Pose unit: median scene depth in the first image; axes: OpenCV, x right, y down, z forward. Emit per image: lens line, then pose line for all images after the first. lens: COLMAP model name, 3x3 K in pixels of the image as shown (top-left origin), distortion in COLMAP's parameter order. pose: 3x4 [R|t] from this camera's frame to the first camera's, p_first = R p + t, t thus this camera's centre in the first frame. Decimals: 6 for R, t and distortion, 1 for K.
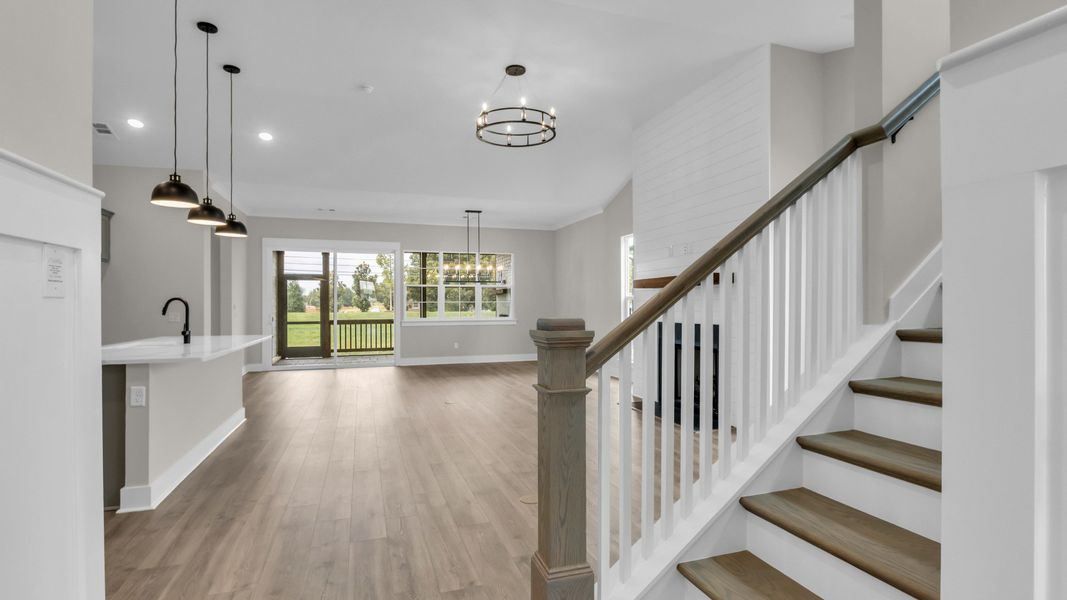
lens RADIAL K [[494.9, 0, 530.6], [0, 494.9, 305.1], [0, 0, 1]] dist [-0.015662, 0.002382]
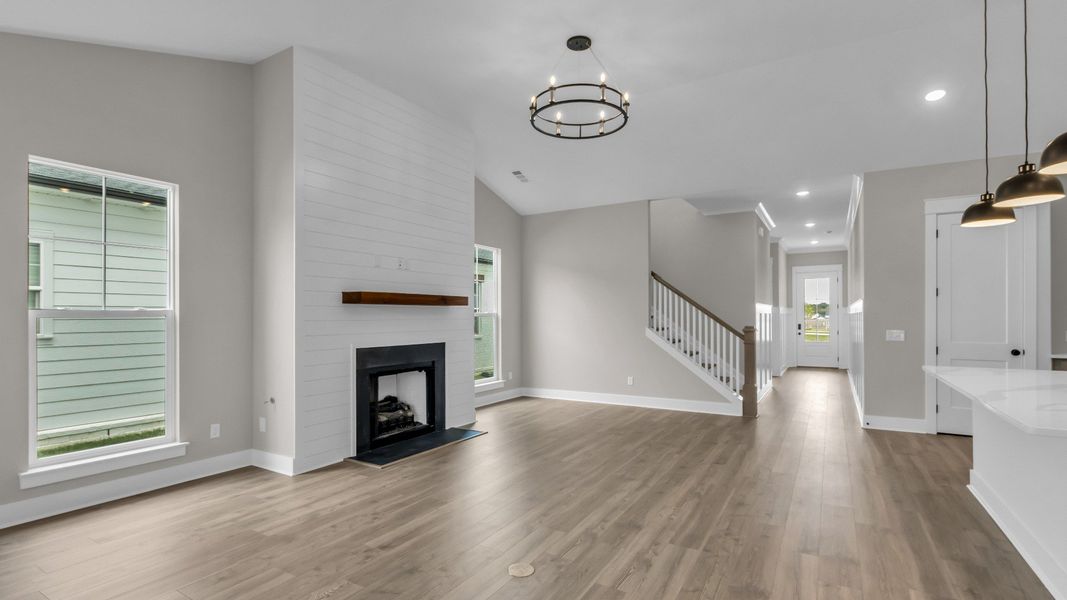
lens RADIAL K [[494.9, 0, 521.5], [0, 494.9, 312.1], [0, 0, 1]] dist [-0.015662, 0.002382]
pose [[-0.631681, 0.011041, 0.775150, -0.285679], [0.002366, 0.999921, -0.012314, -0.006662], [-0.775225, -0.005945, -0.631657, 0.750339]]
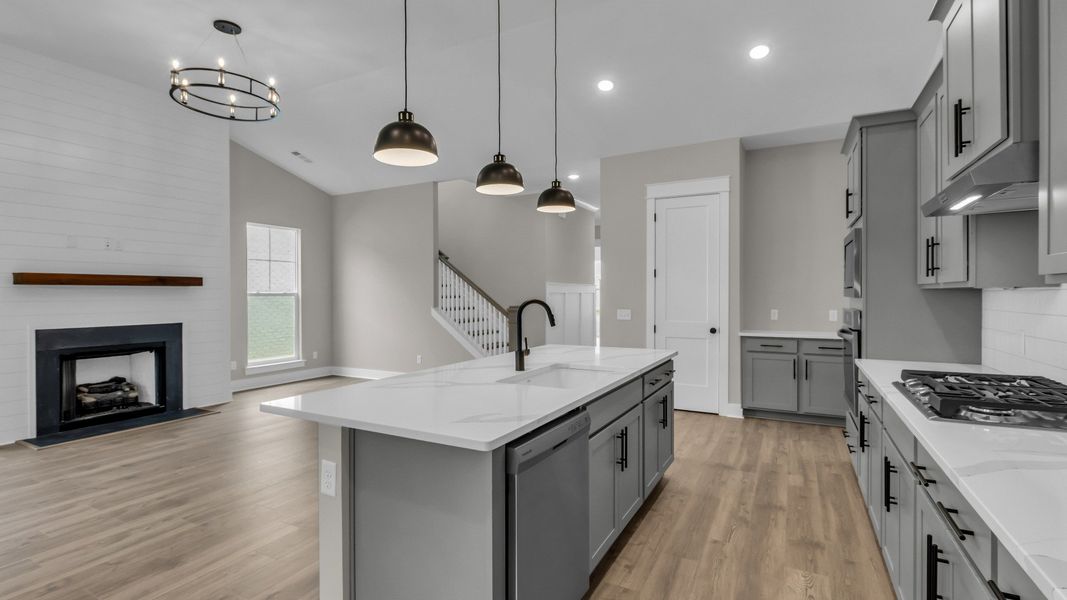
lens RADIAL K [[494.9, 0, 525.8], [0, 494.9, 295.4], [0, 0, 1]] dist [-0.015662, 0.002382]
pose [[-0.679518, 0.002549, 0.733655, -0.463498], [0.003426, 0.999994, -0.000301, -0.008921], [-0.733651, 0.002309, -0.679523, 0.560604]]
